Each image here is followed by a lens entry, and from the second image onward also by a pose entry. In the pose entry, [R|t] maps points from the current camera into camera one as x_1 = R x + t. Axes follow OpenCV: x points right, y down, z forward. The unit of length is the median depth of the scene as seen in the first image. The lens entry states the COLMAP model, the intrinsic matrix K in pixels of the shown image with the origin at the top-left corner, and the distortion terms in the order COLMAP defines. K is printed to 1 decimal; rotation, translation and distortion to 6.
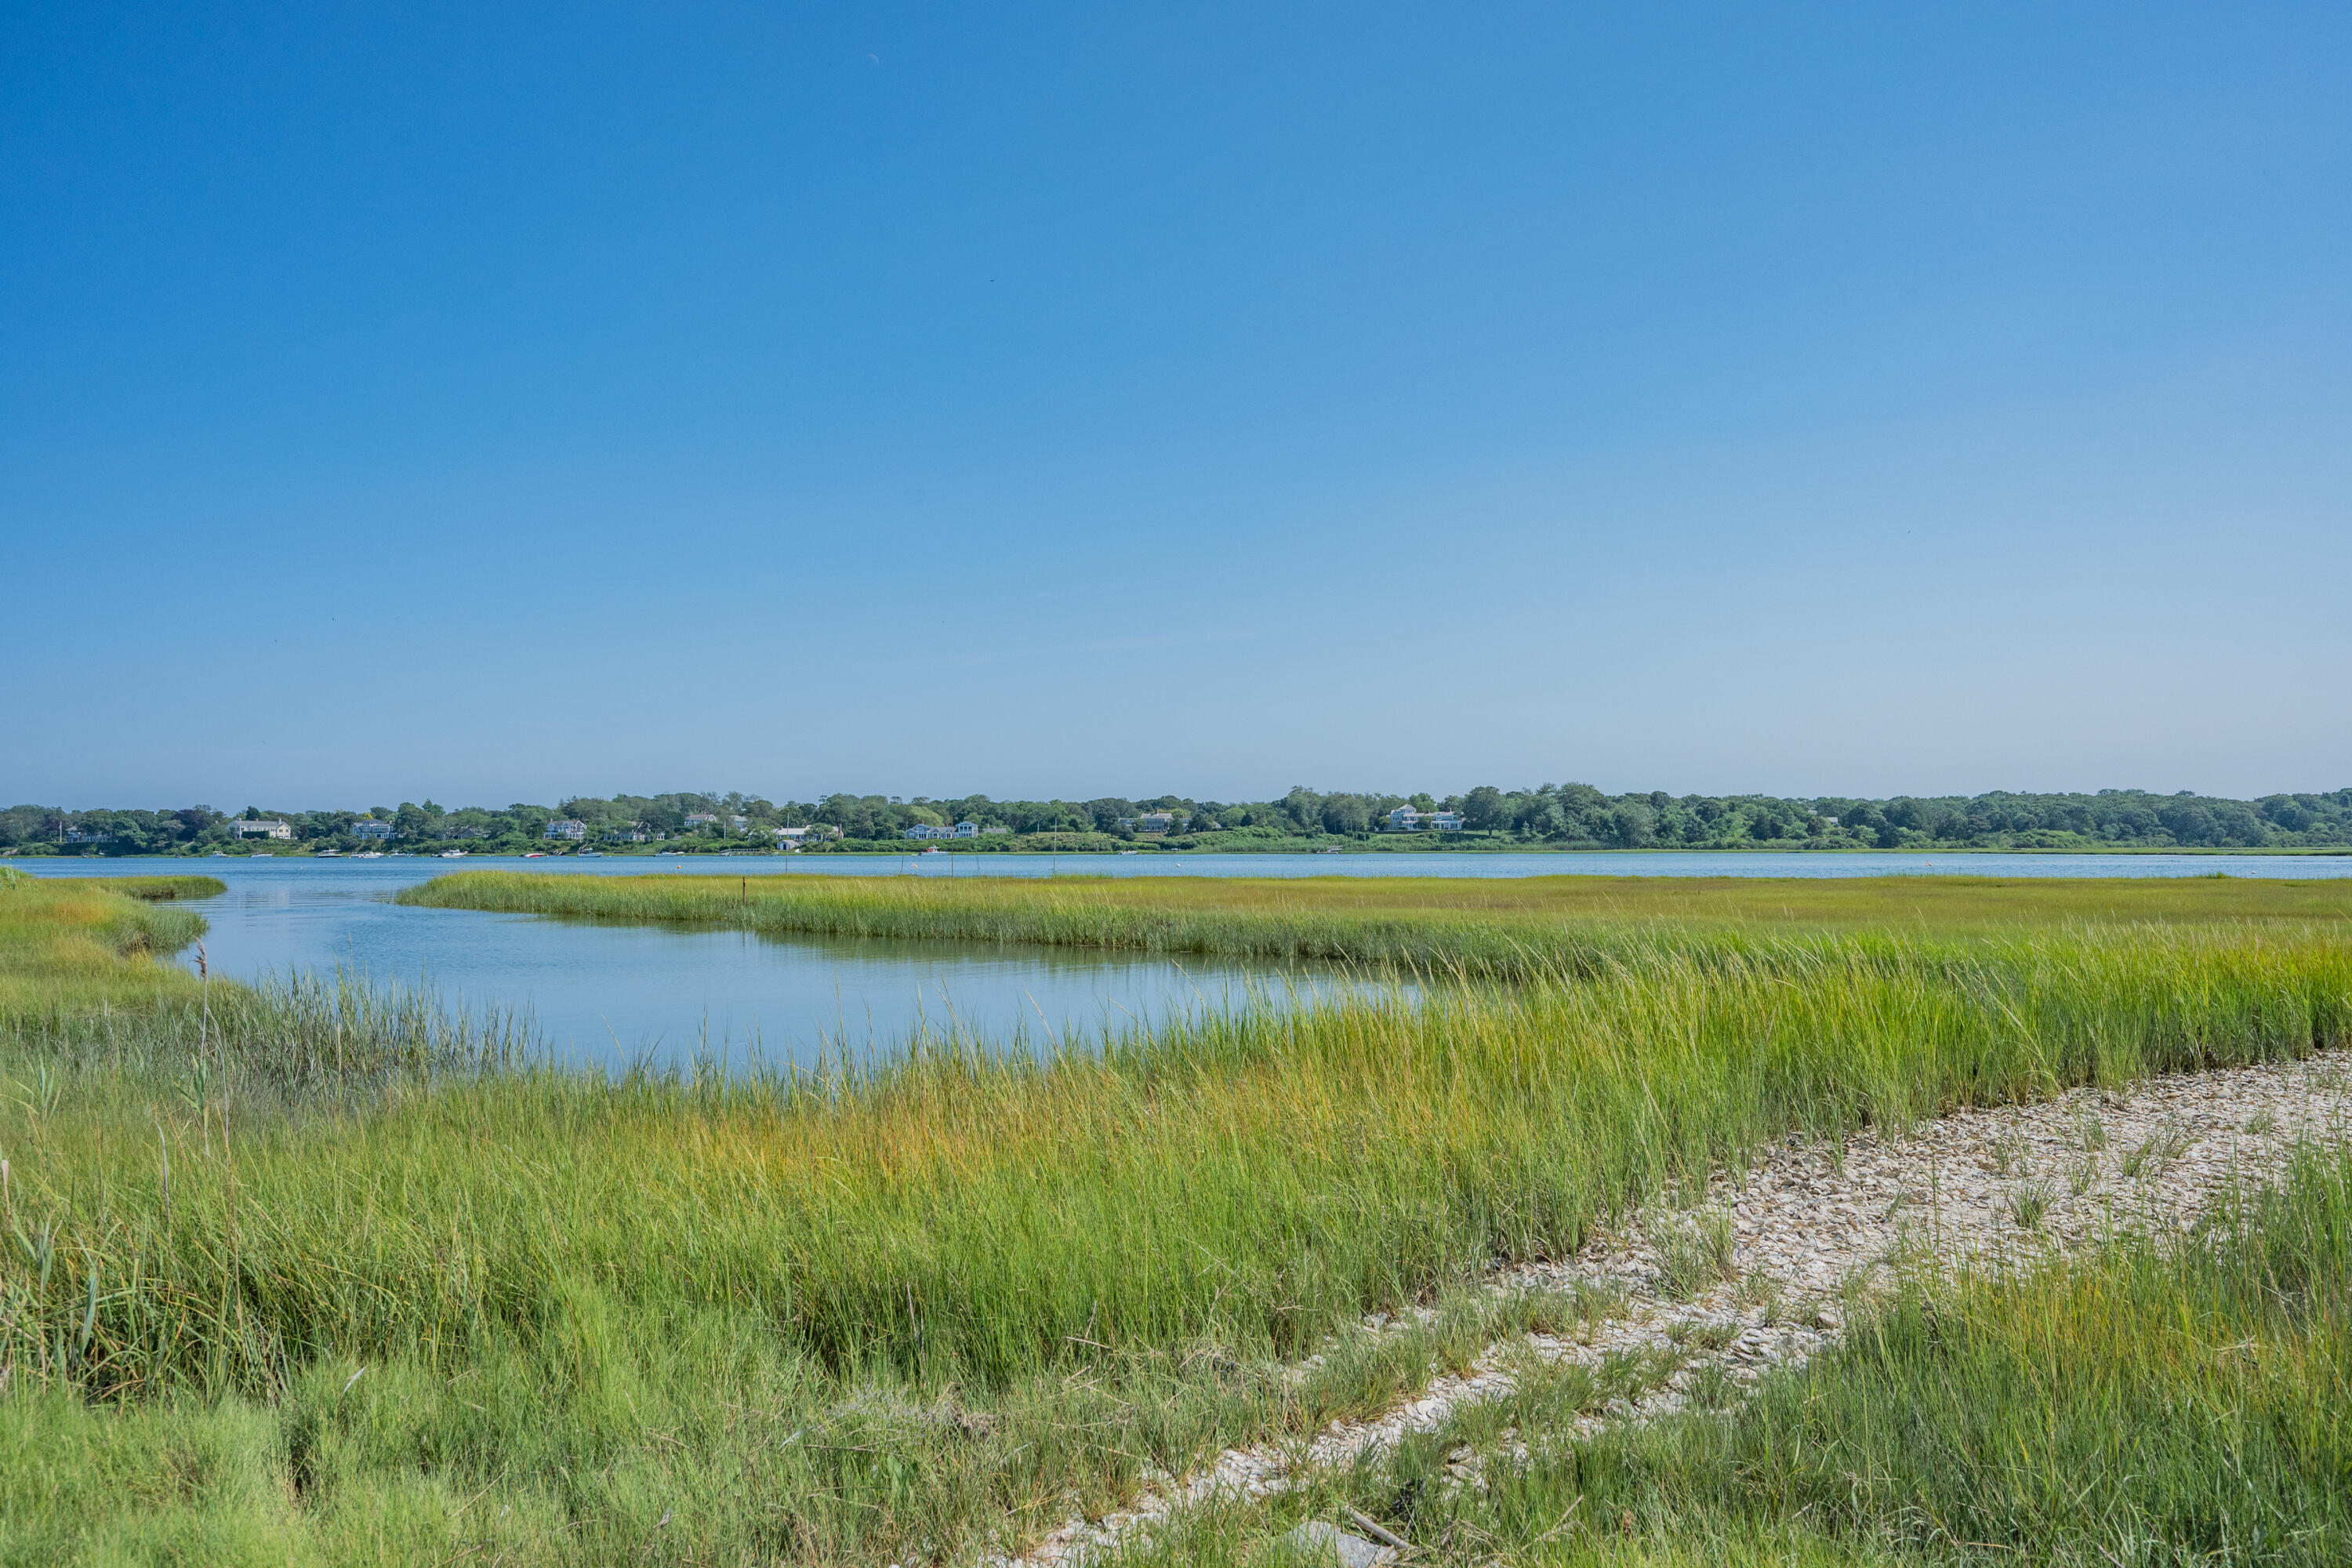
lens RADIAL K [[1494.4, 0, 1179.5], [0, 1494.4, 789.2], [0, 0, 1]] dist [-0.001424, -0.003125]
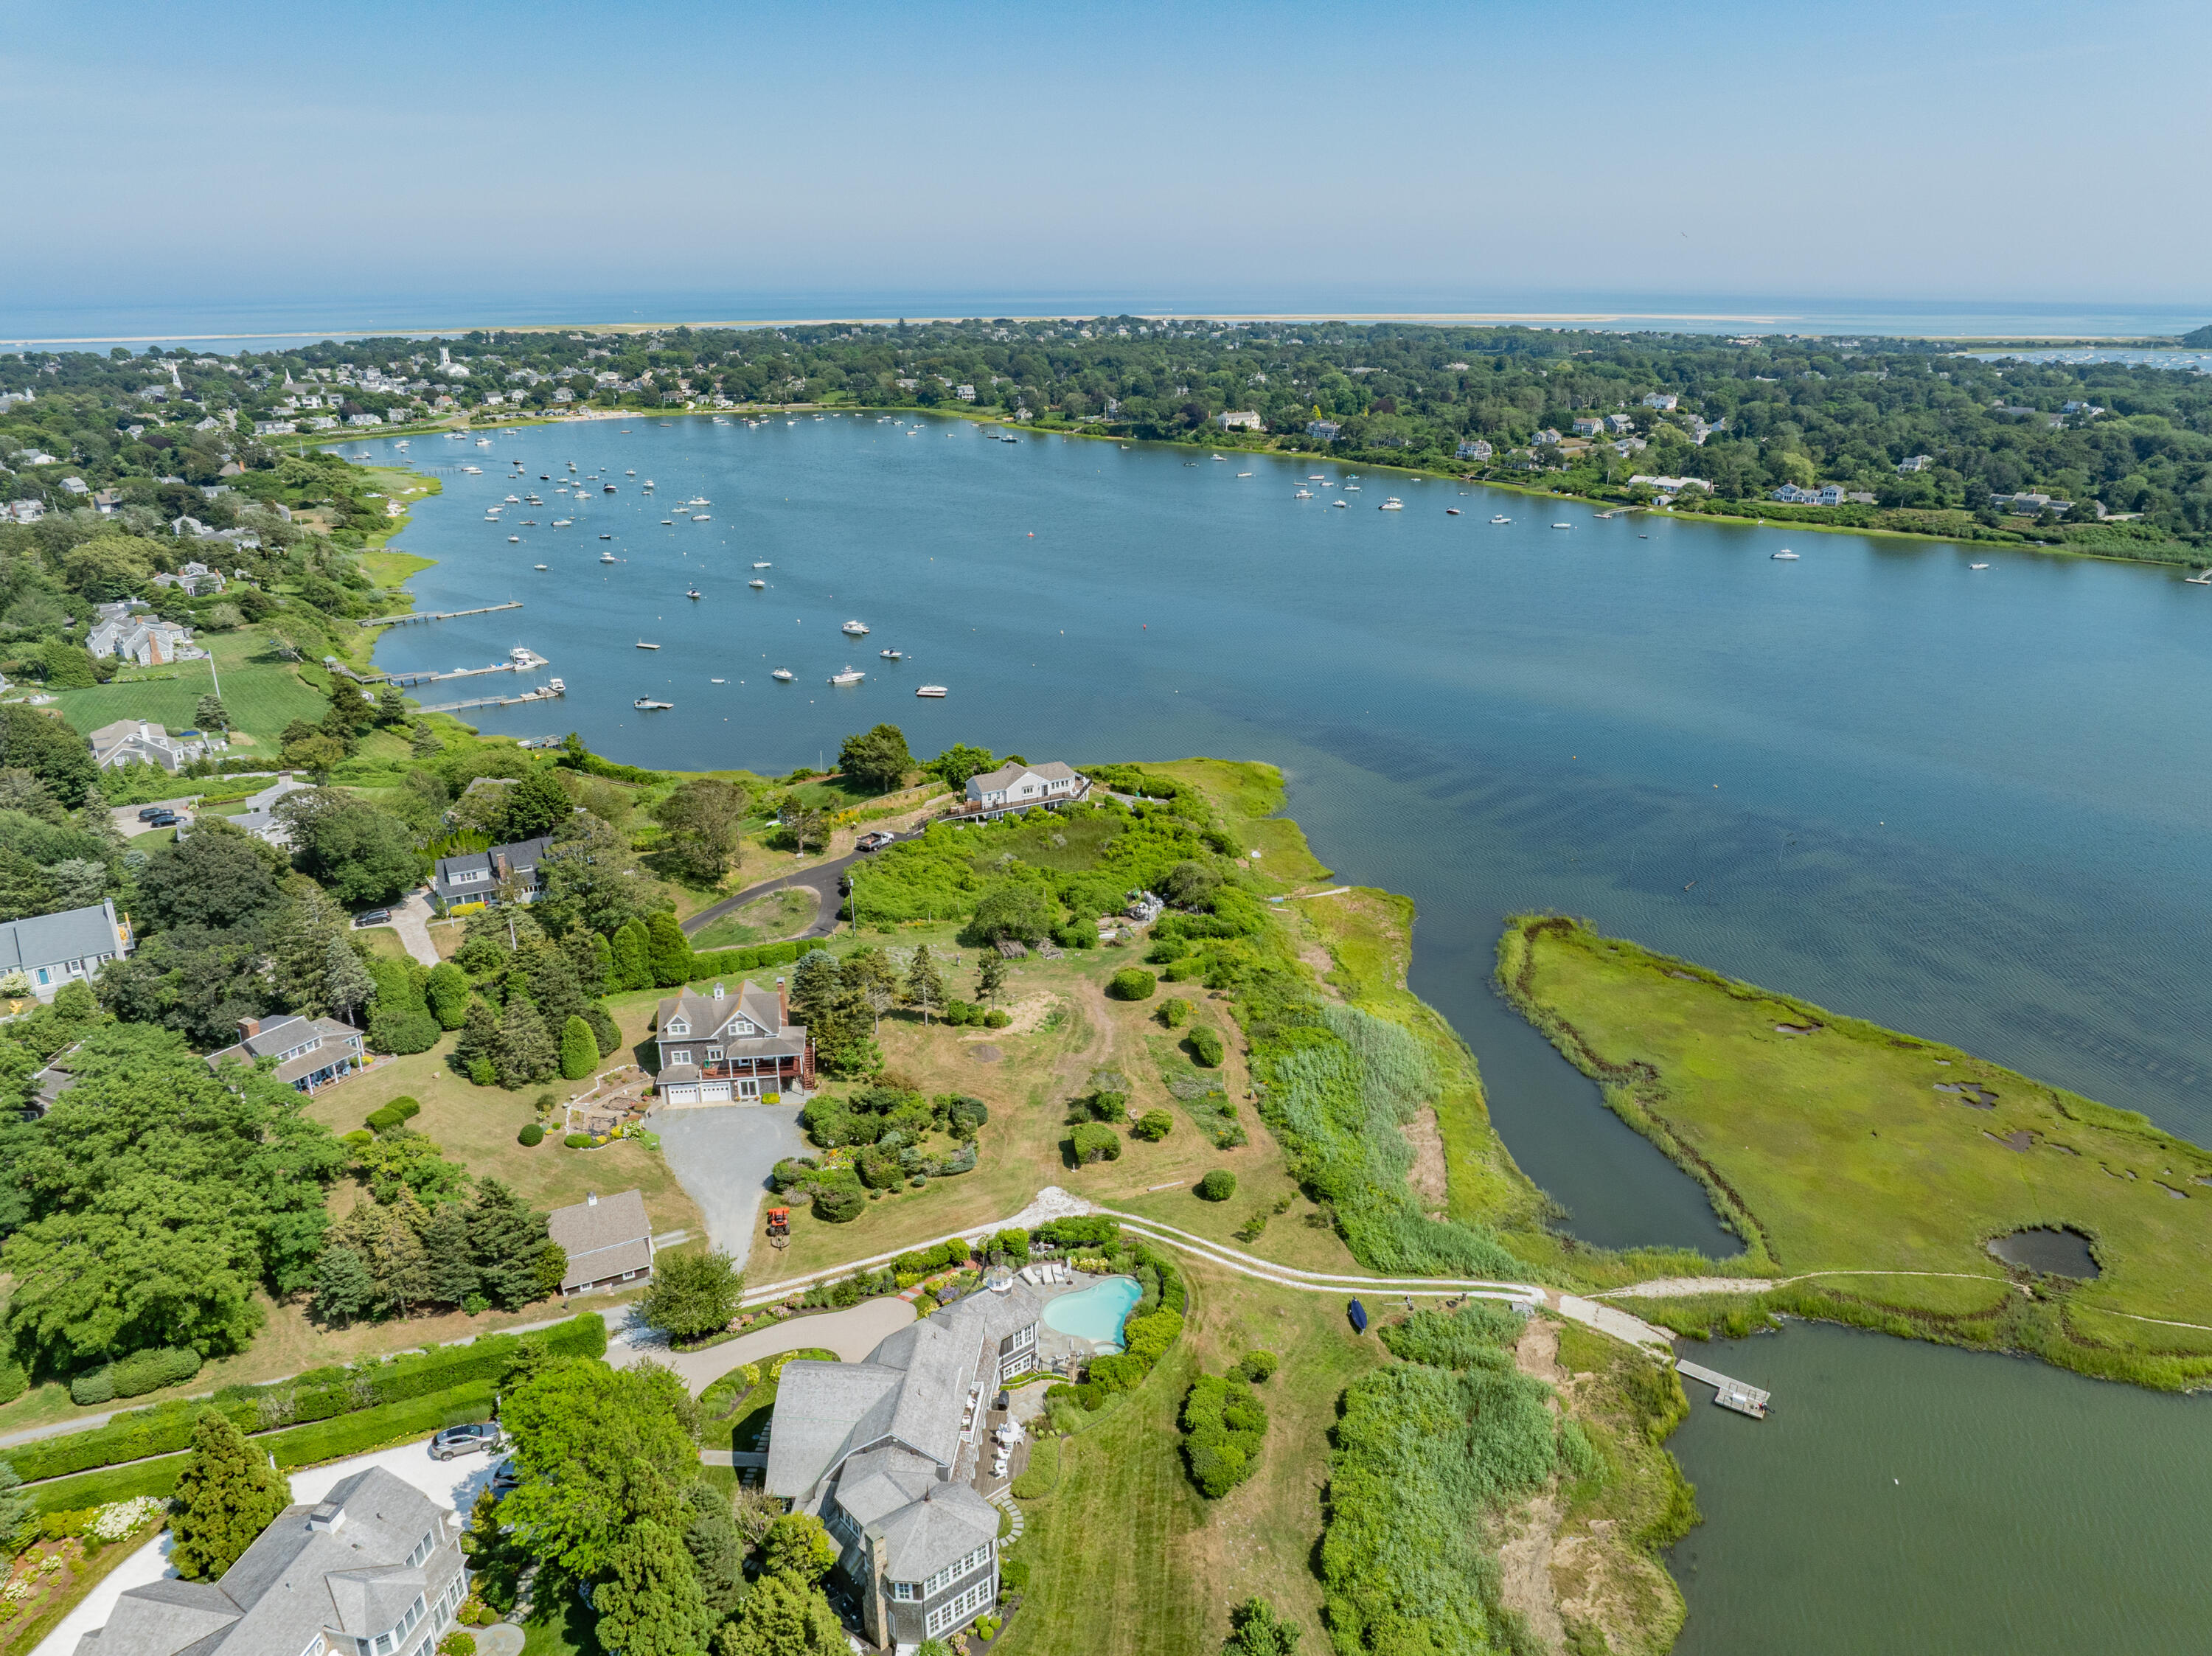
lens RADIAL K [[1561.3, 0, 1104.0], [0, 1561.3, 825.8], [0, 0, 1]] dist [-0.044413, 0.008443]
pose [[0.829140, 0.186052, -0.527173, 0.054807], [0.024496, 0.929999, 0.366746, -0.177368], [0.558504, -0.316997, 0.766542, -0.223273]]
